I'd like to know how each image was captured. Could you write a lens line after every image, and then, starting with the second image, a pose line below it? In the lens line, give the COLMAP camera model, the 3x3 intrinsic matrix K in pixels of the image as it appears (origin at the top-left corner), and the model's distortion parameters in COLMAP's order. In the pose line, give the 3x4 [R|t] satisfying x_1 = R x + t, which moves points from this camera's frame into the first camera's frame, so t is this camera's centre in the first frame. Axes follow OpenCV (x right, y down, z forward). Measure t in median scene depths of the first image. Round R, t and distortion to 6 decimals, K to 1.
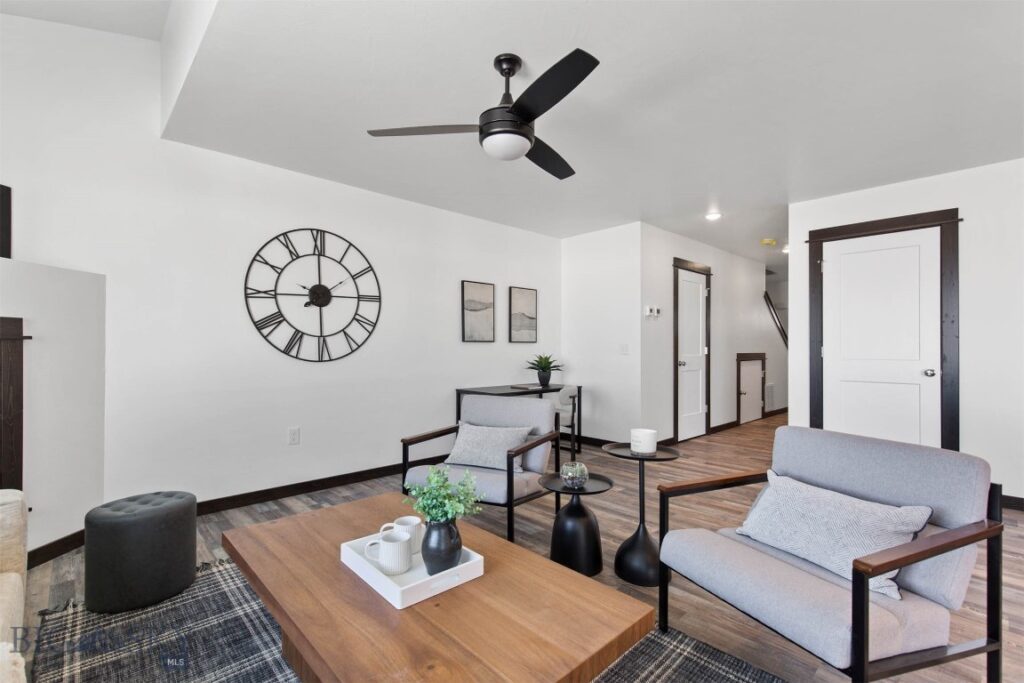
lens RADIAL K [[460.0, 0, 514.0], [0, 460.0, 345.4], [0, 0, 1]] dist [0.006813, -0.001727]
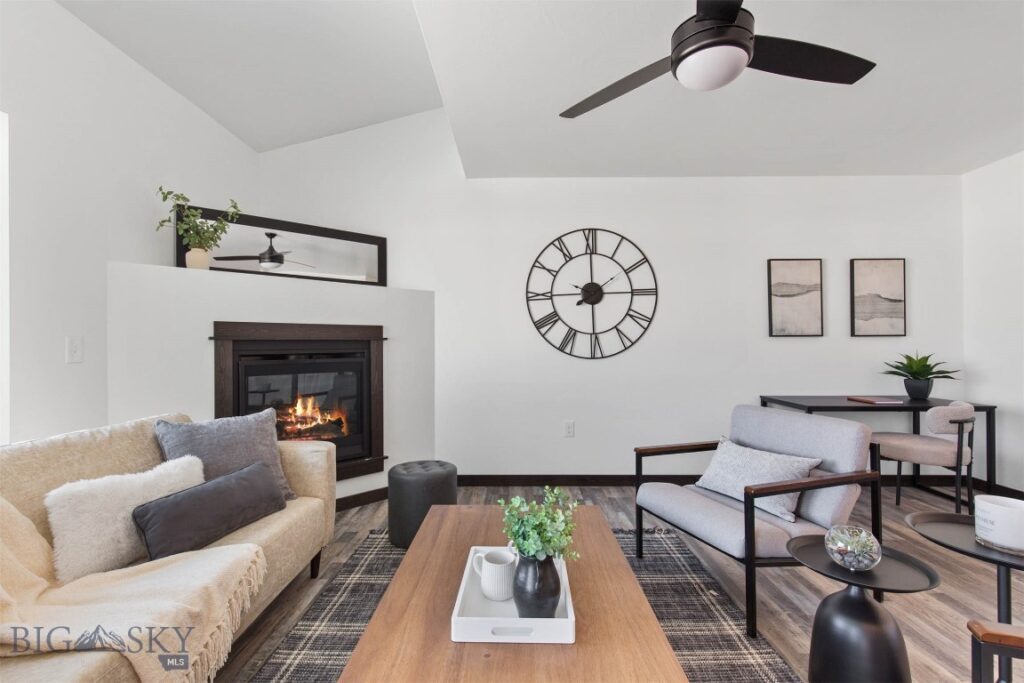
lens RADIAL K [[460.0, 0, 513.5], [0, 460.0, 340.6], [0, 0, 1]] dist [0.006813, -0.001727]
pose [[0.717580, -0.010935, -0.696390, 0.161007], [0.008127, 0.999940, -0.007326, 0.001590], [0.696429, -0.000402, 0.717626, 0.156976]]
